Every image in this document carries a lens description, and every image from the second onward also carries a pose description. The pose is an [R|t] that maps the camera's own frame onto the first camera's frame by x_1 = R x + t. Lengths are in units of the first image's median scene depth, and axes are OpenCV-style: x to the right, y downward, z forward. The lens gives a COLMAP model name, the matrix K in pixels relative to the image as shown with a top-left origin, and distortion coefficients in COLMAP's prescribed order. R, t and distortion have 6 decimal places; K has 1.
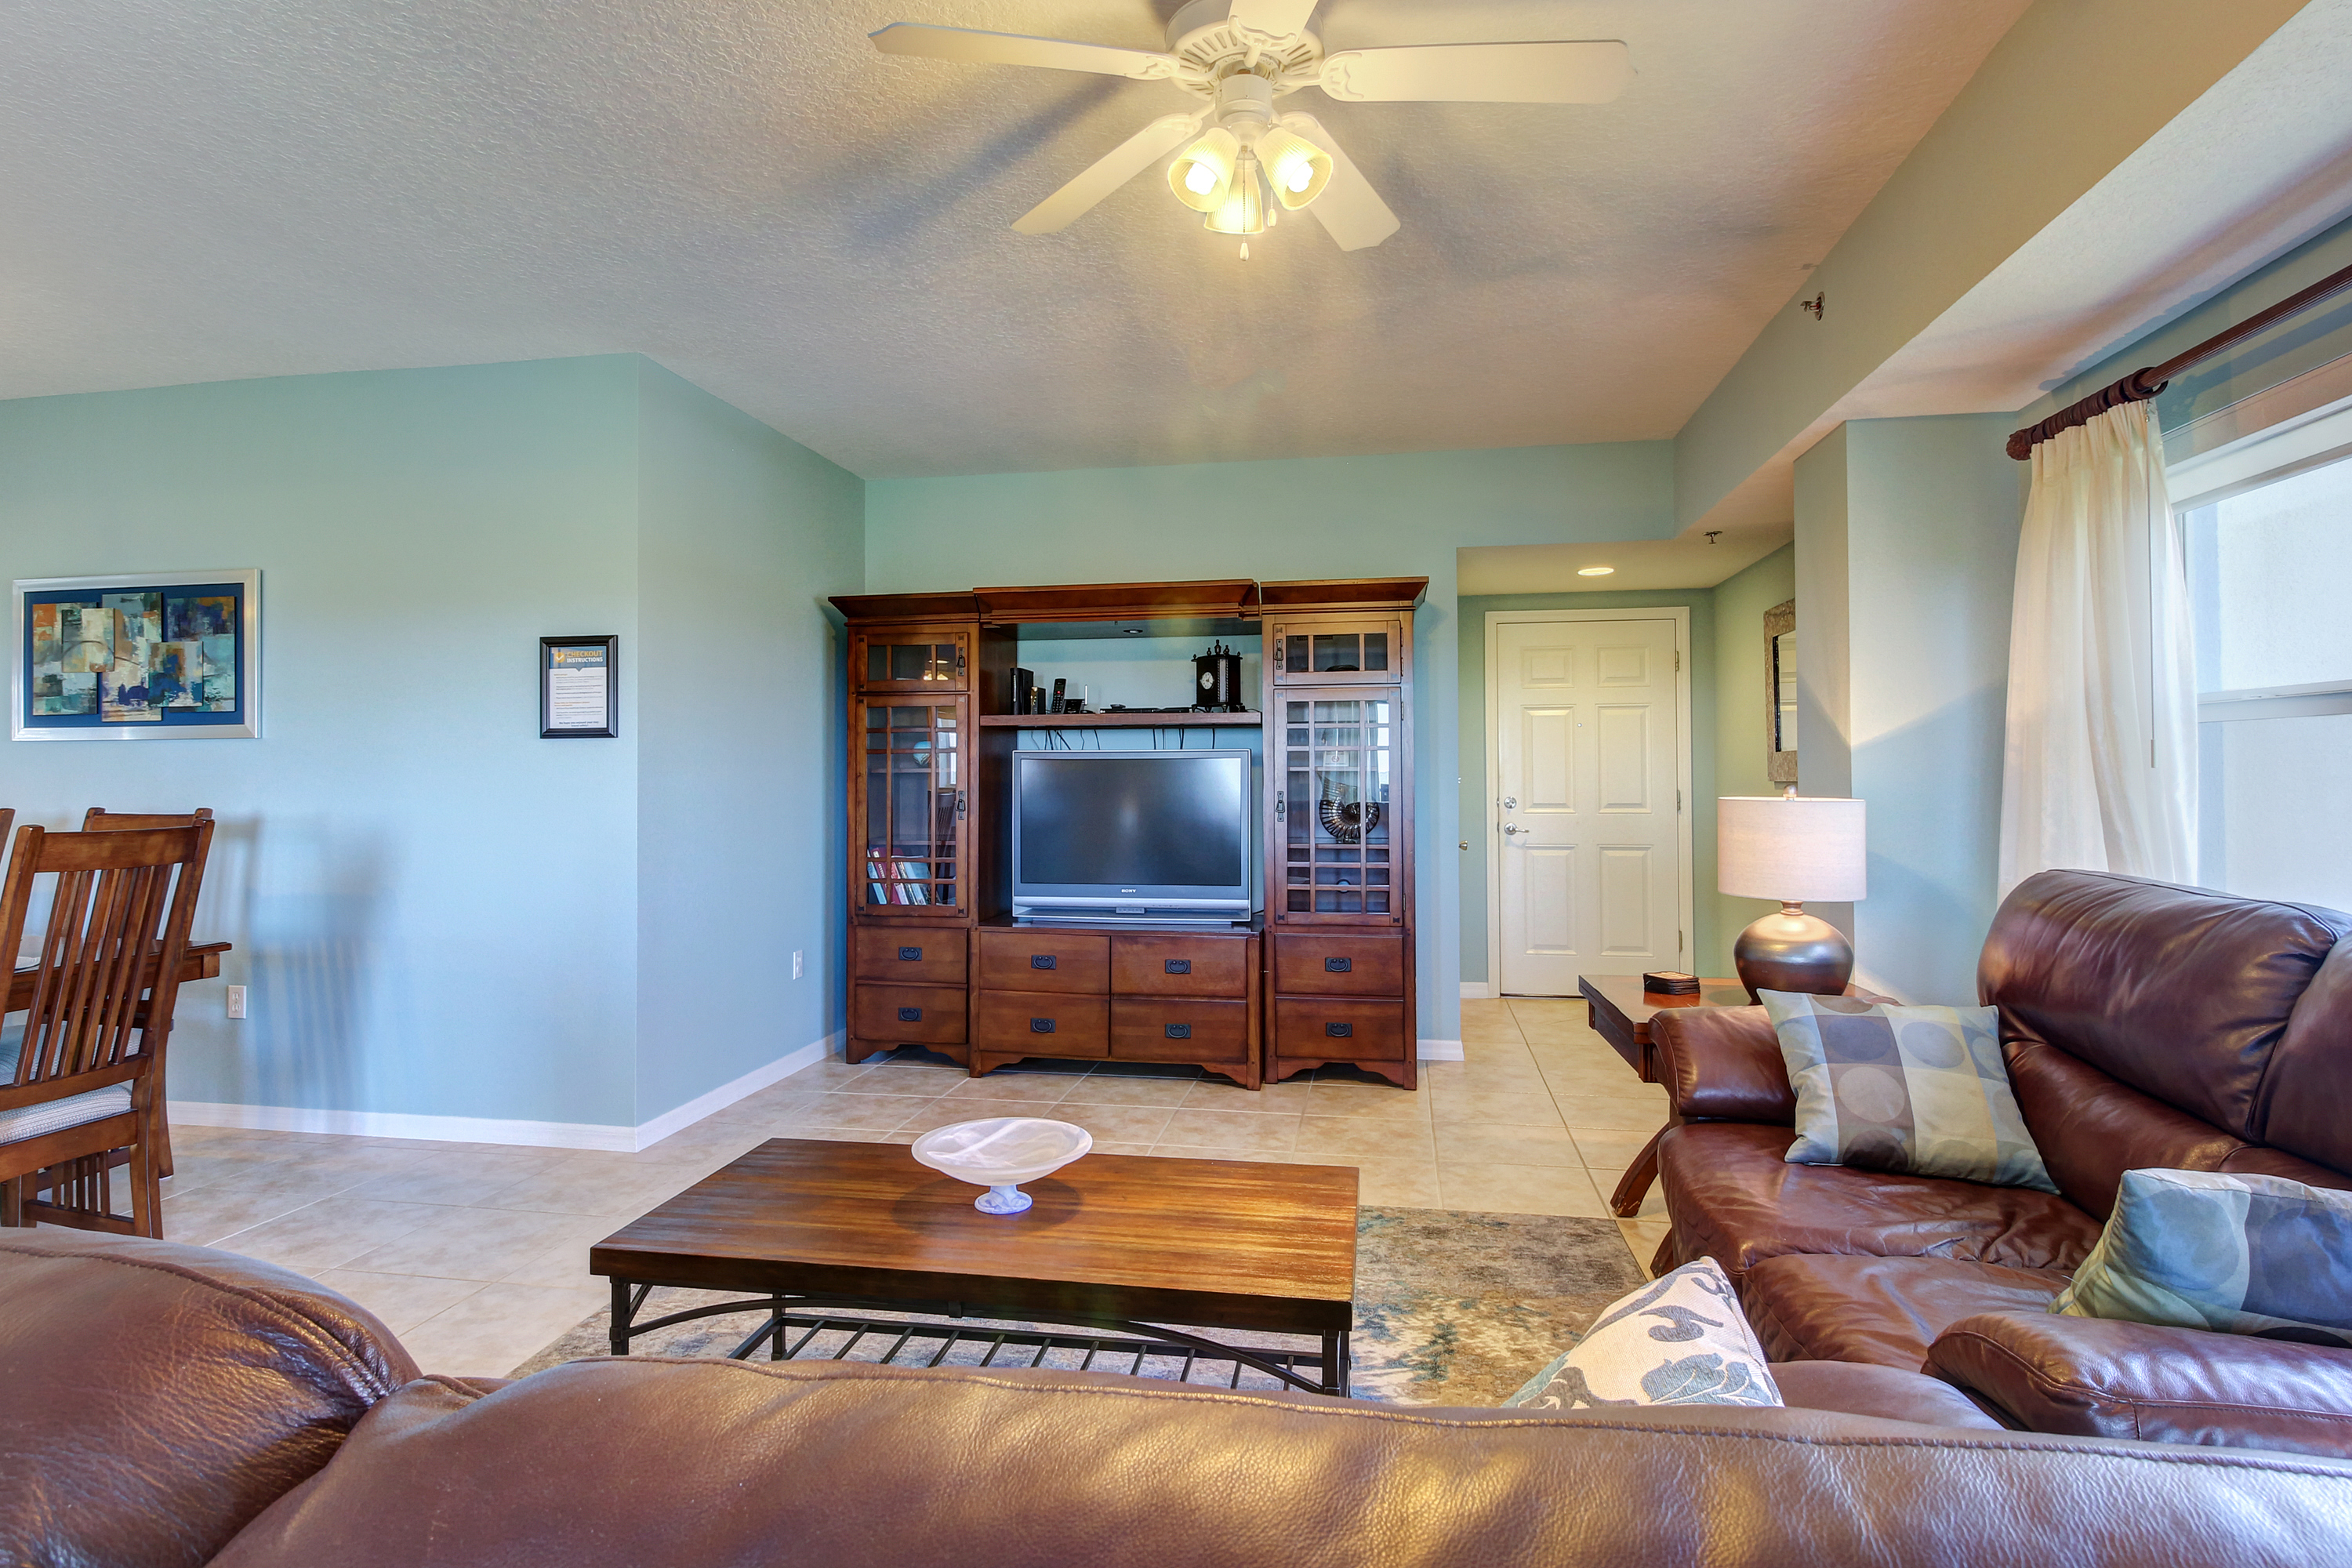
lens RADIAL K [[1233.8, 0, 1171.7], [0, 1233.8, 754.4], [0, 0, 1]] dist [0.004981, -0.006208]
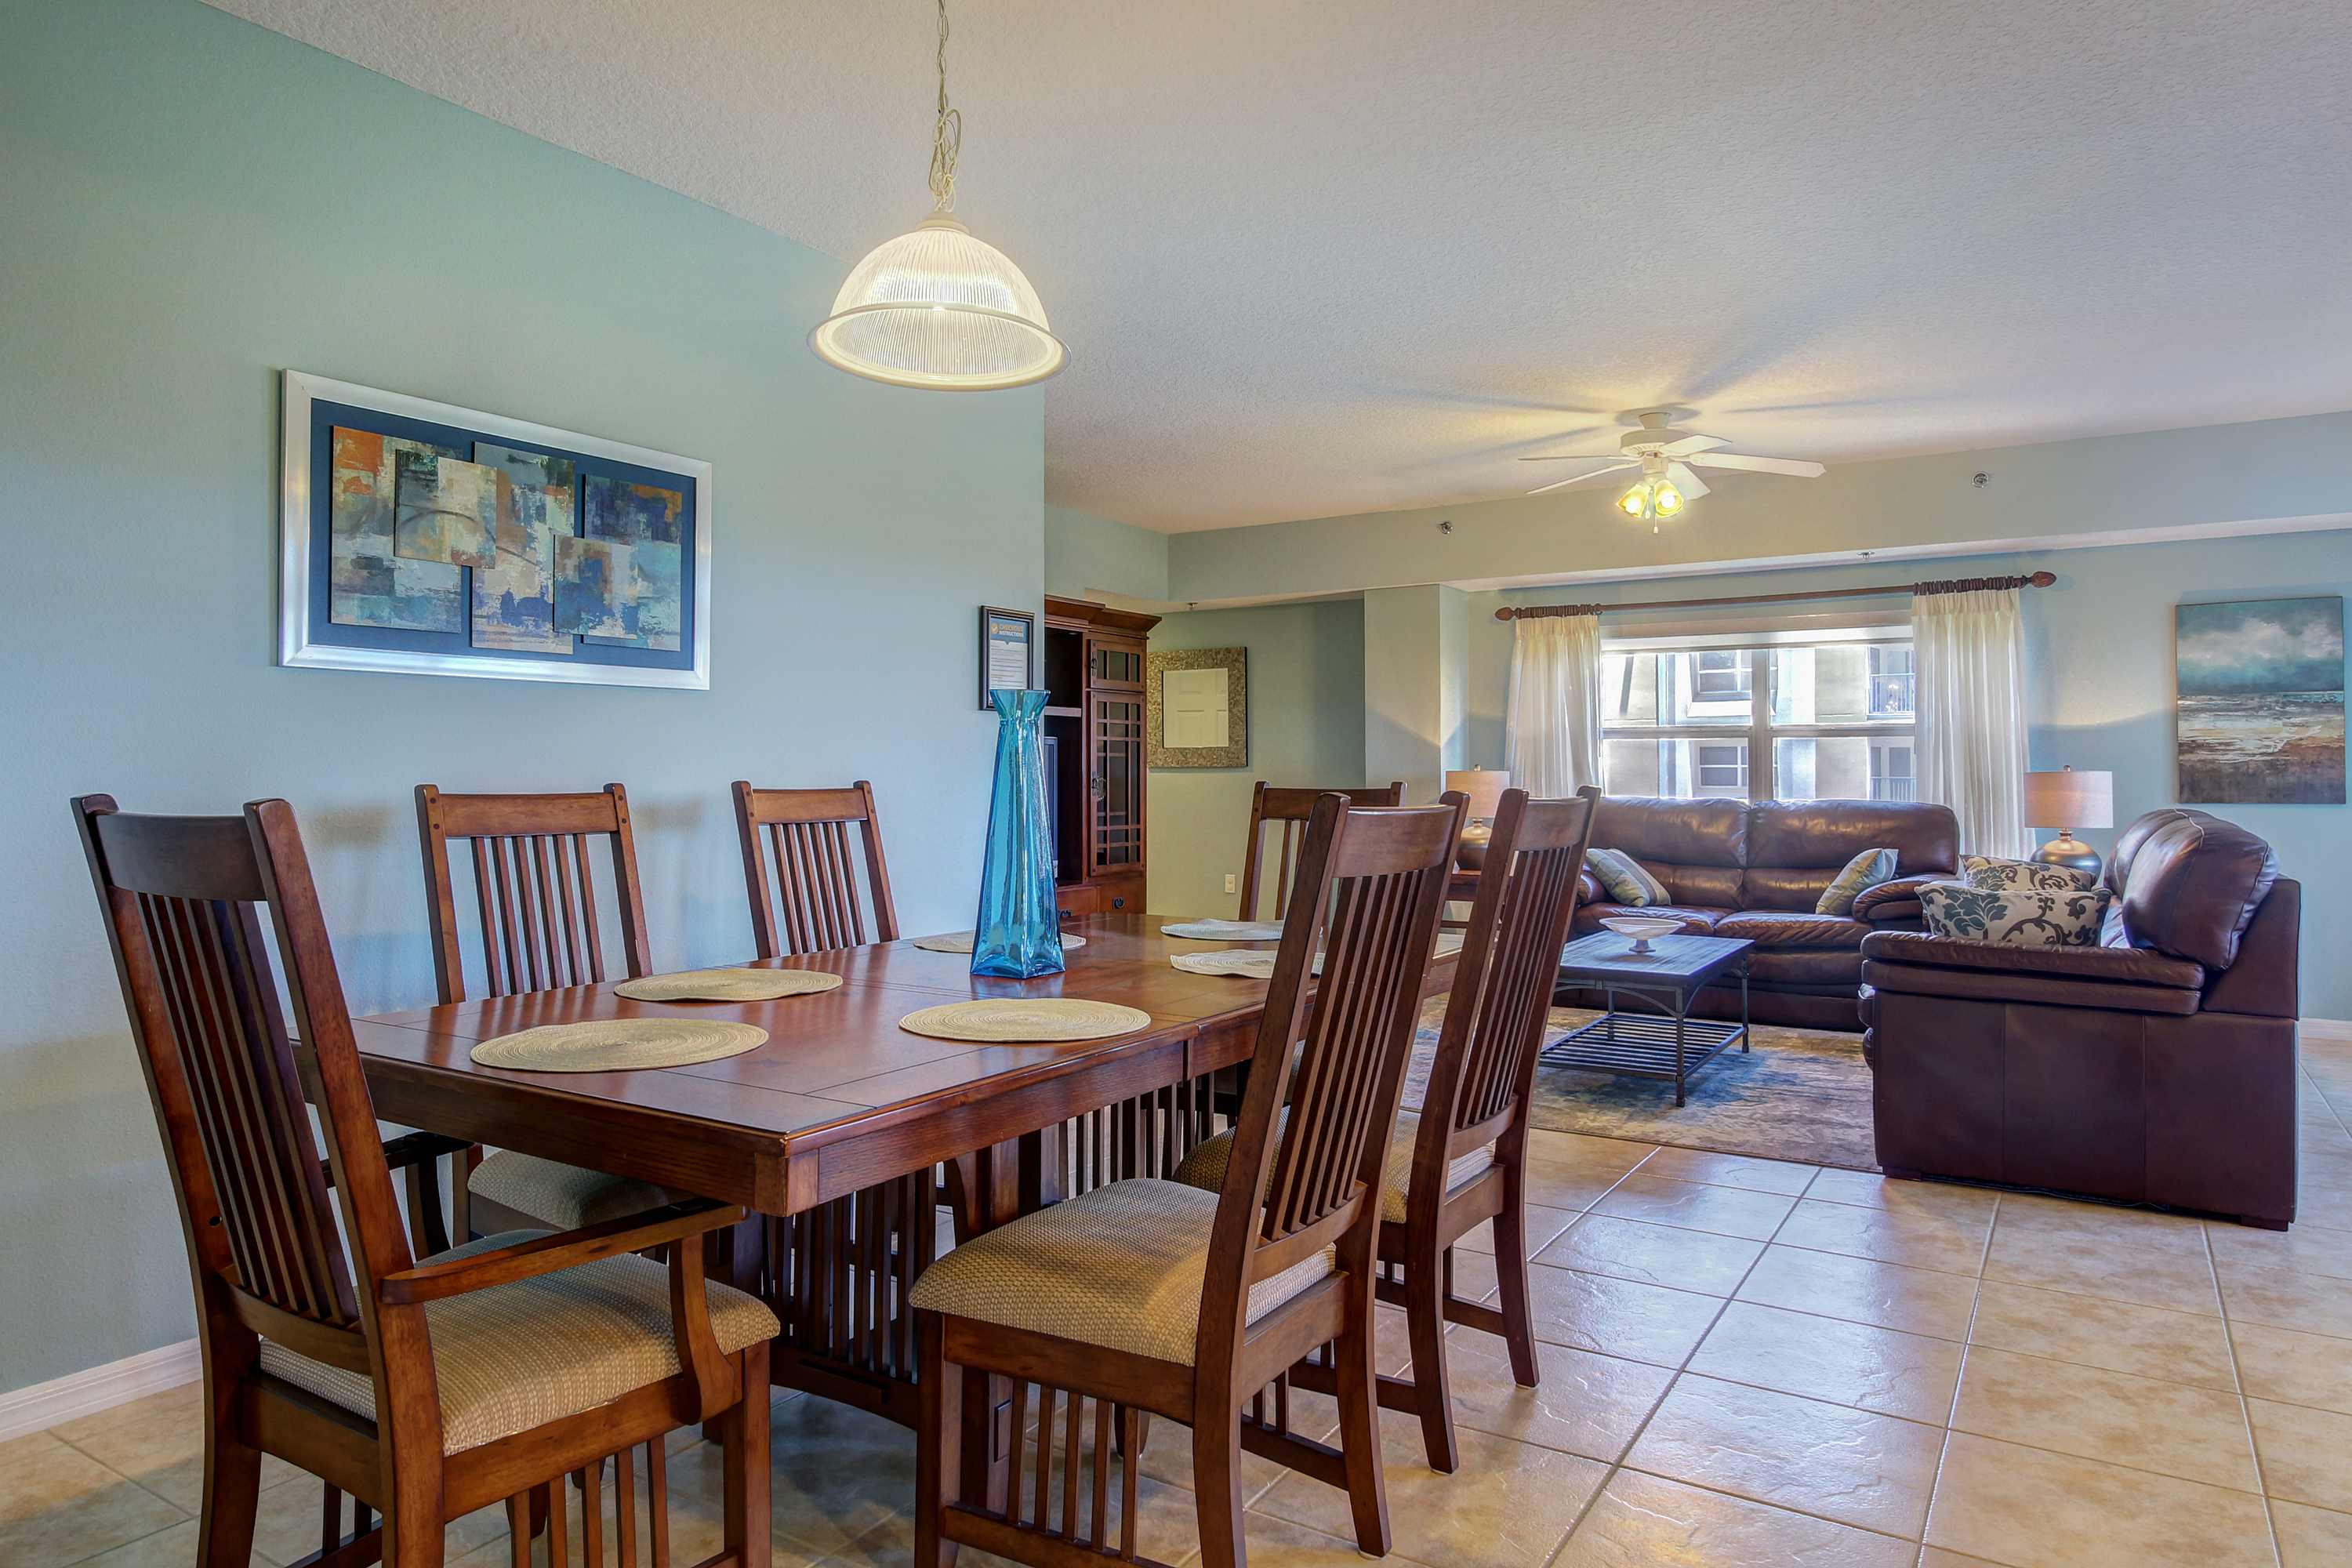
lens RADIAL K [[1443.6, 0, 1180.9], [0, 1443.6, 743.3], [0, 0, 1]] dist [0.015130, -0.008785]
pose [[0.377053, 0.022392, 0.925921, -1.413339], [-0.015550, 0.999720, -0.017845, 0.029108], [-0.926061, -0.007669, 0.377295, 0.401602]]
